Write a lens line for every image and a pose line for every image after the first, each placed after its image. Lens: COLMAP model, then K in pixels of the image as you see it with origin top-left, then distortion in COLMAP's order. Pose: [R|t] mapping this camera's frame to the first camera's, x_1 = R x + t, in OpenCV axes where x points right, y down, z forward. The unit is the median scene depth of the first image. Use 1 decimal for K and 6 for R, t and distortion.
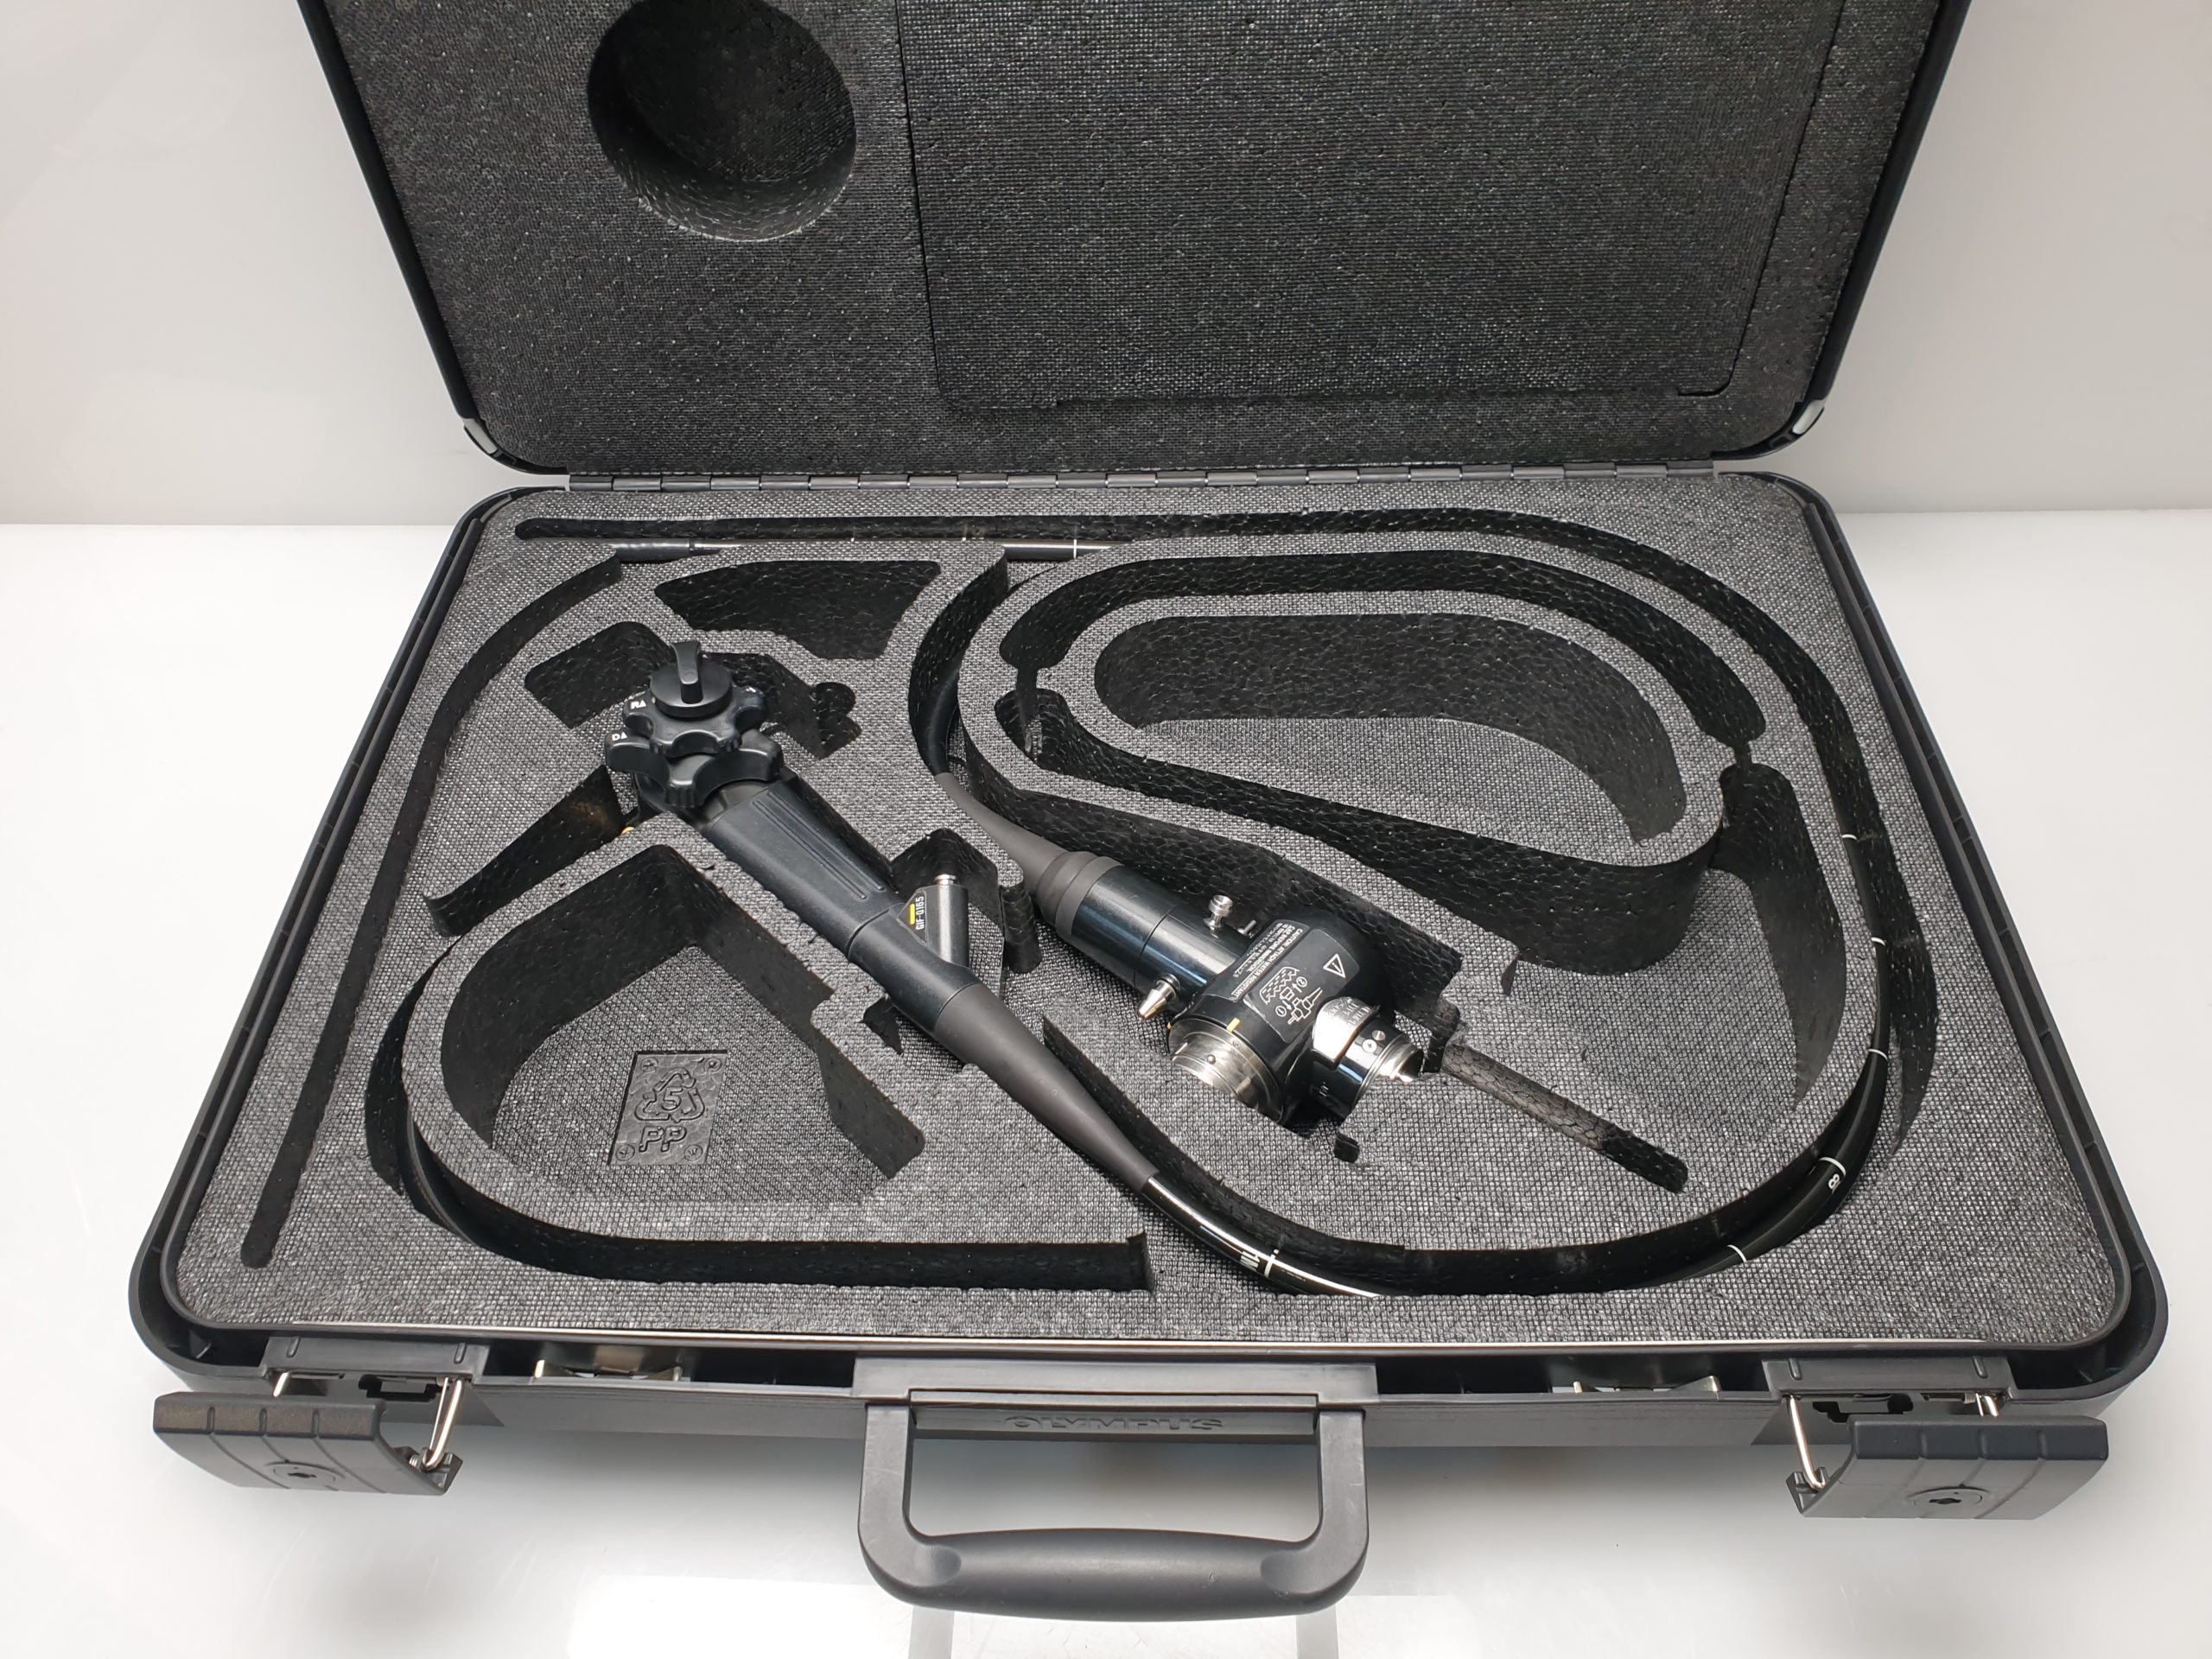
lens RADIAL K [[1689.2, 0, 1103.1], [0, 1689.2, 825.6], [0, 0, 1]] dist [-0.004274, 0.003120]
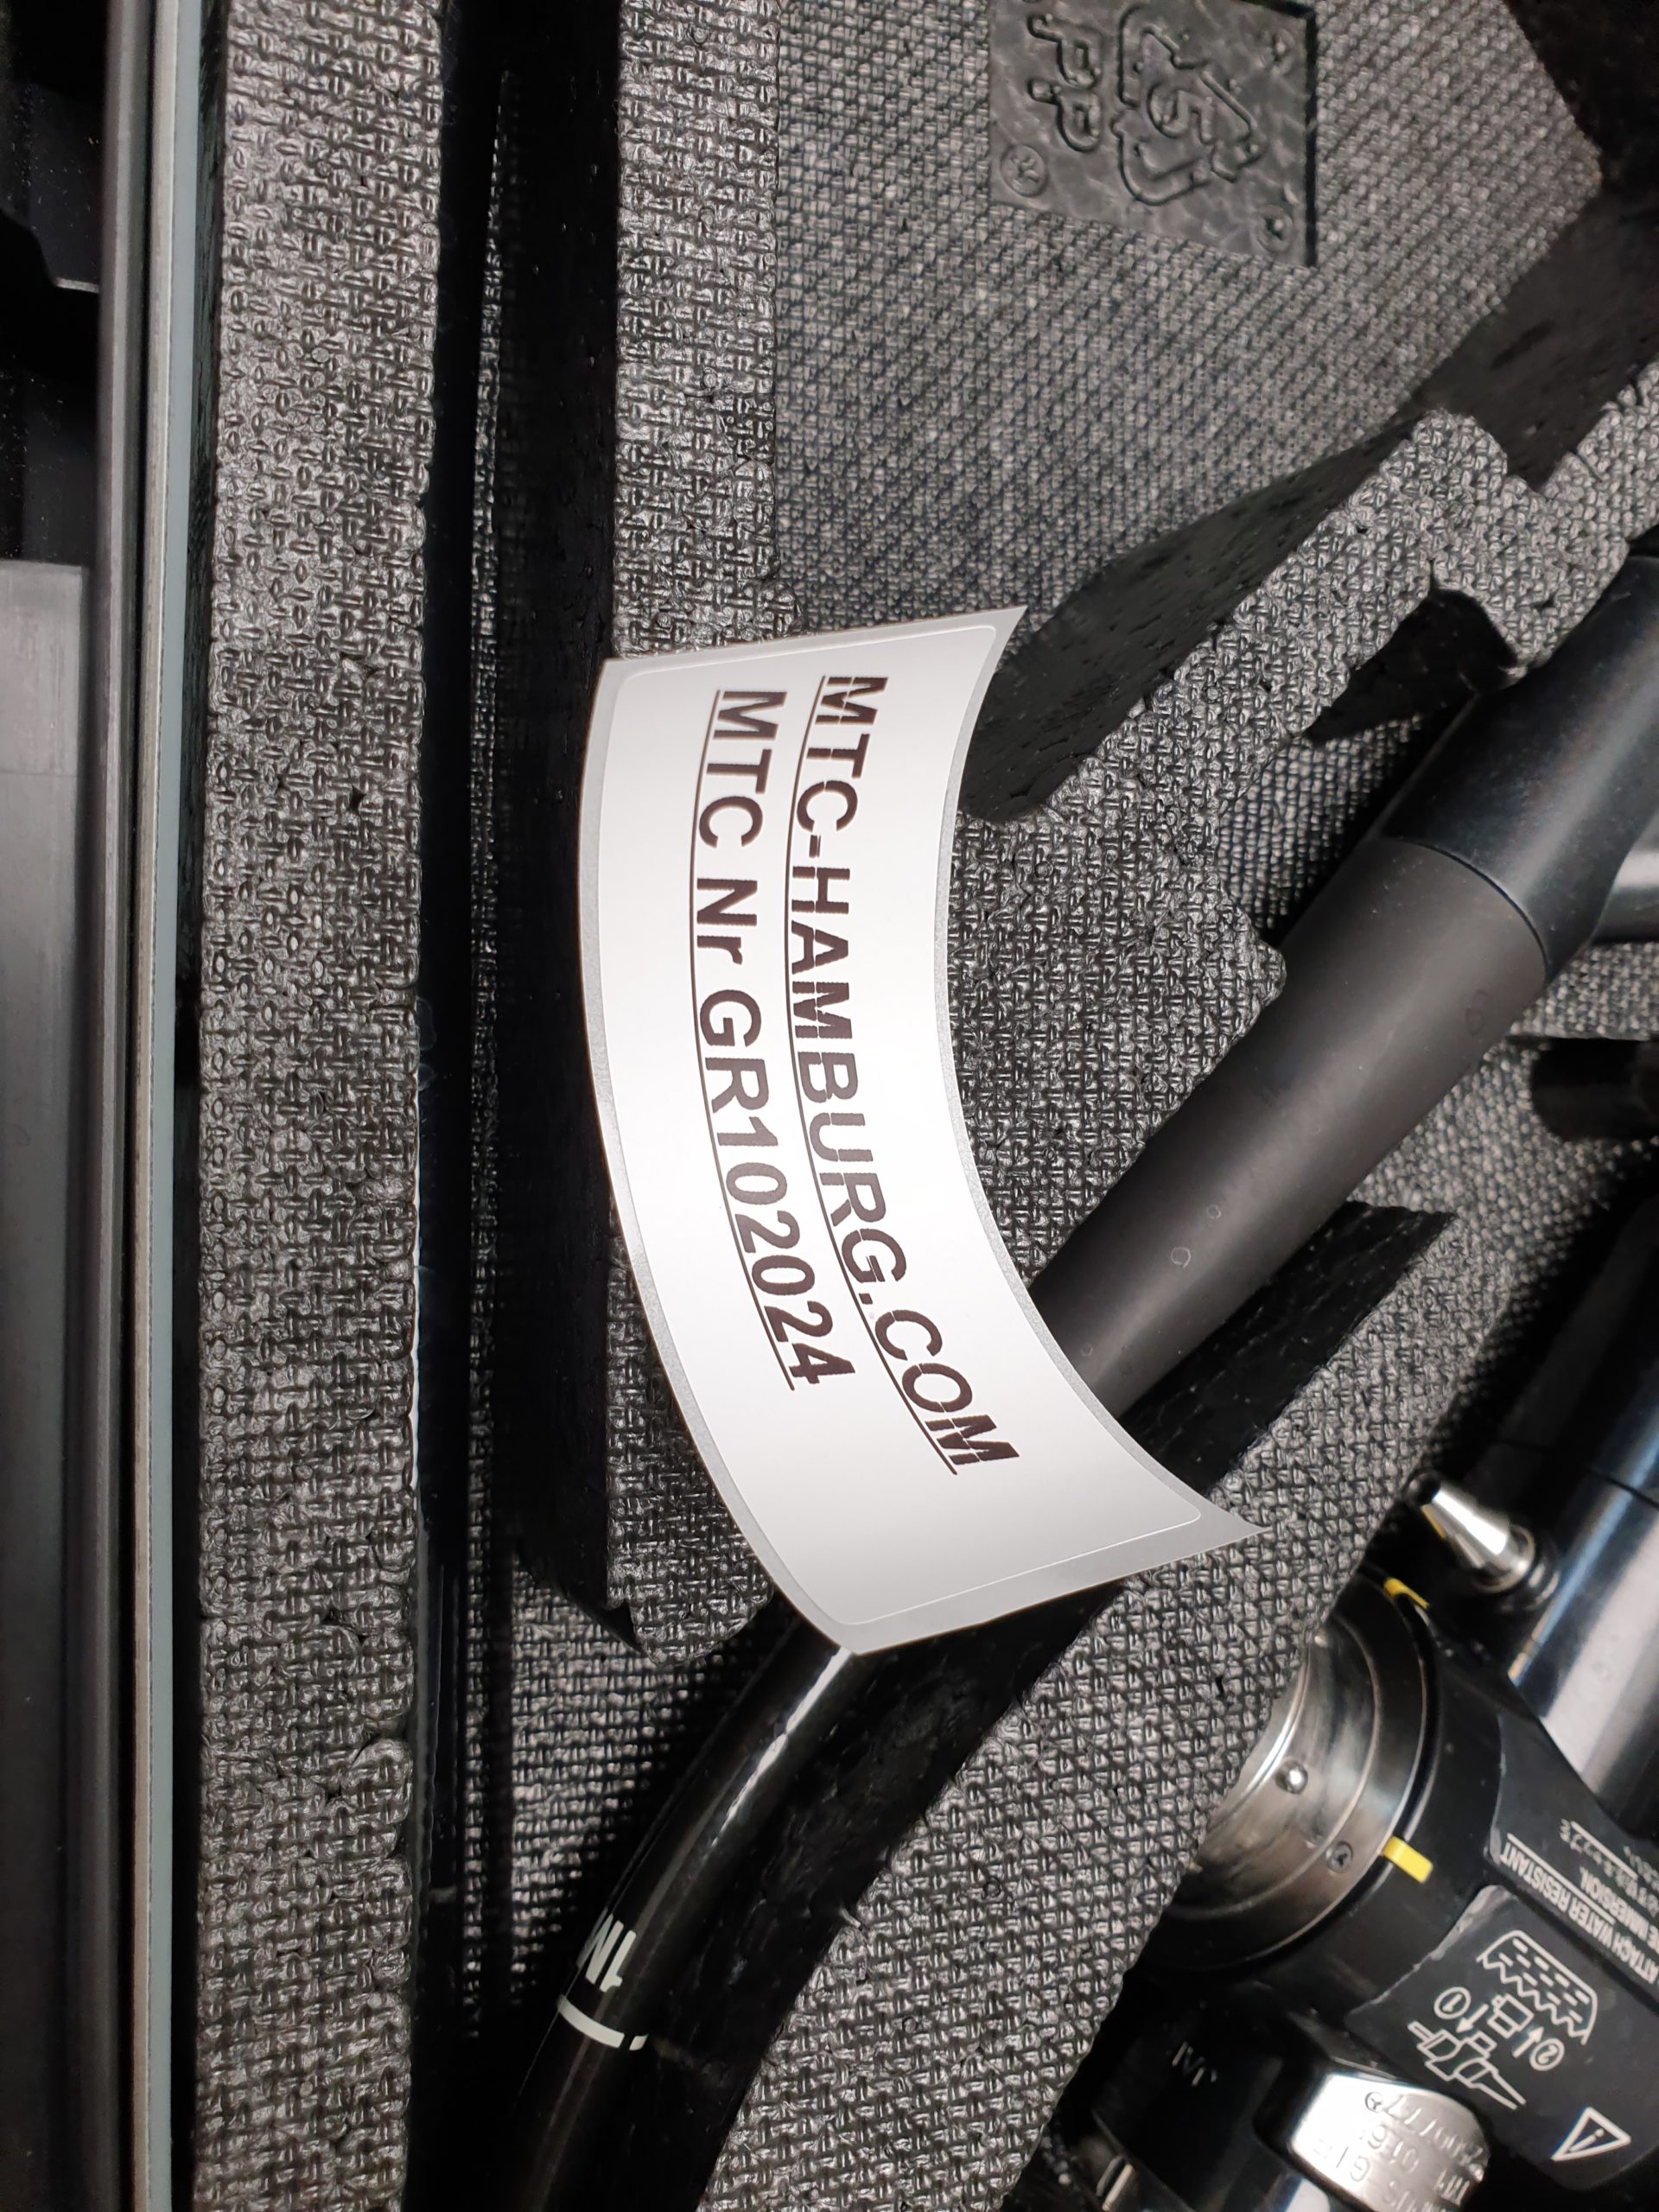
lens RADIAL K [[1689.2, 0, 835.2], [0, 1689.2, 1103.6], [0, 0, 1]] dist [-0.004274, 0.003120]
pose [[0.001814, 0.998947, 0.045849, -0.066655], [-0.930919, -0.015058, 0.364914, 0.103616], [0.365220, -0.043343, 0.929912, 0.680537]]
